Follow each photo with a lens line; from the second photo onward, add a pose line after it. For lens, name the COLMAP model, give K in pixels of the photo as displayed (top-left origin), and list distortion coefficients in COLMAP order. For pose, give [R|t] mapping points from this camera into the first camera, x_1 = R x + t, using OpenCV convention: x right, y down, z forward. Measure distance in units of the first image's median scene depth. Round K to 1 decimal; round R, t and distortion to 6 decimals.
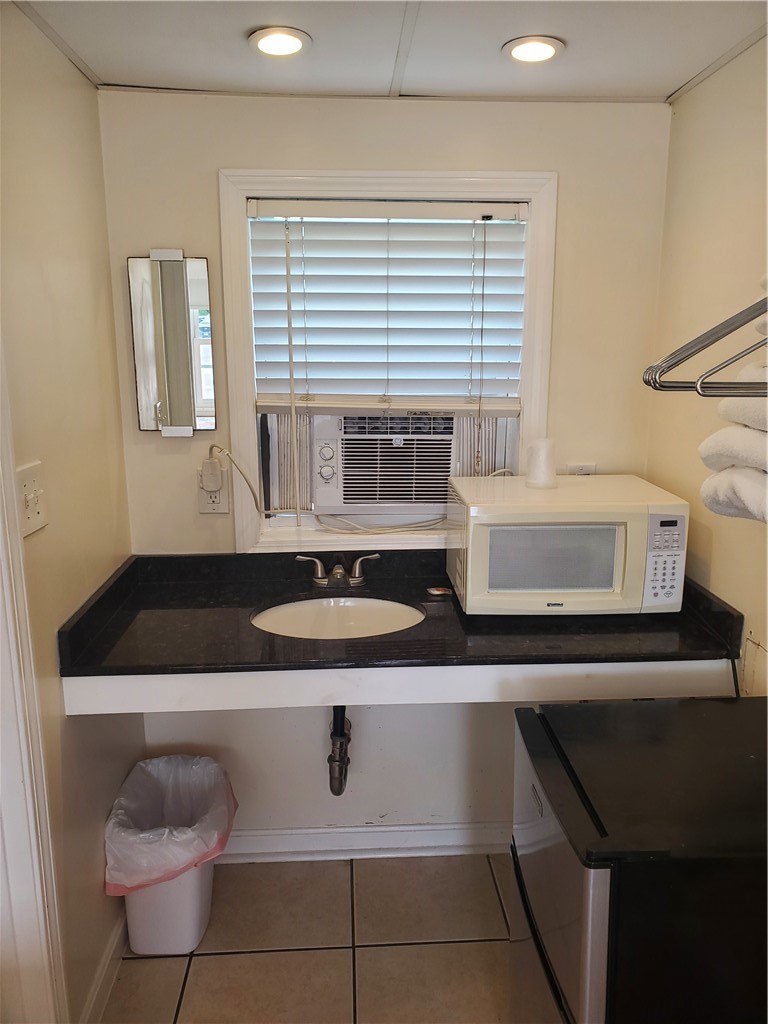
lens RADIAL K [[792.4, 0, 392.9], [0, 792.4, 510.0], [0, 0, 1]] dist [0.036757, 0.004654]
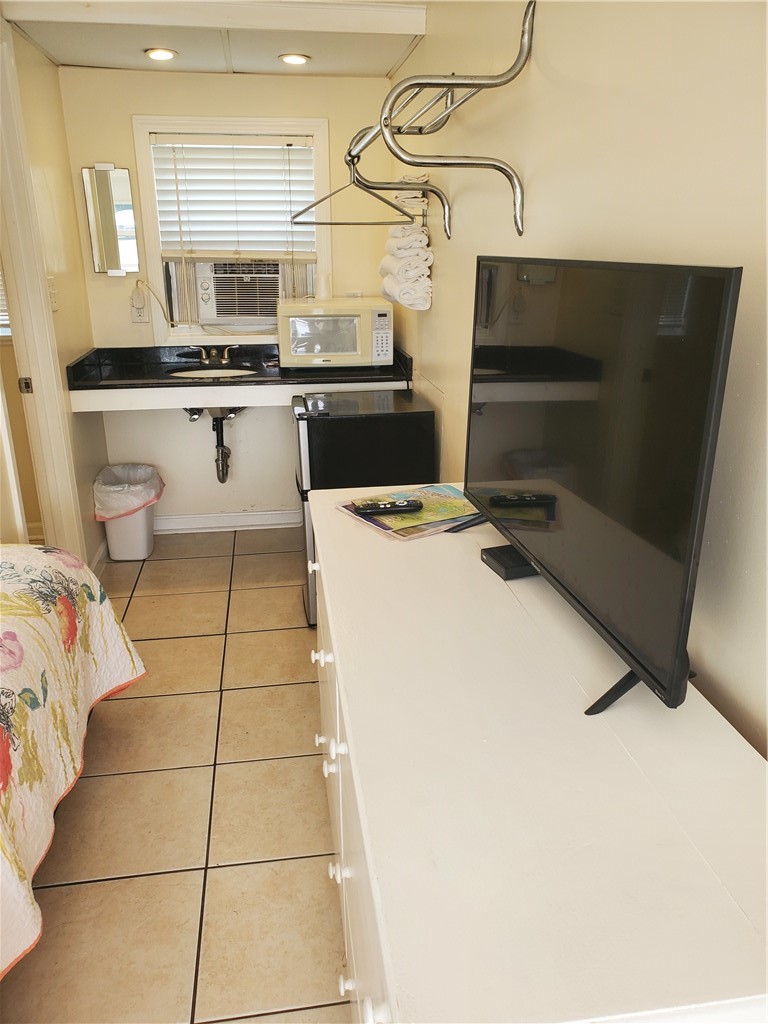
lens RADIAL K [[792.4, 0, 376.7], [0, 792.4, 503.0], [0, 0, 1]] dist [0.036757, 0.004654]
pose [[0.997182, -0.030697, 0.068453, 0.164449], [0.022471, 0.992776, 0.117863, 0.212963], [-0.071576, -0.115993, 0.990668, -0.846586]]
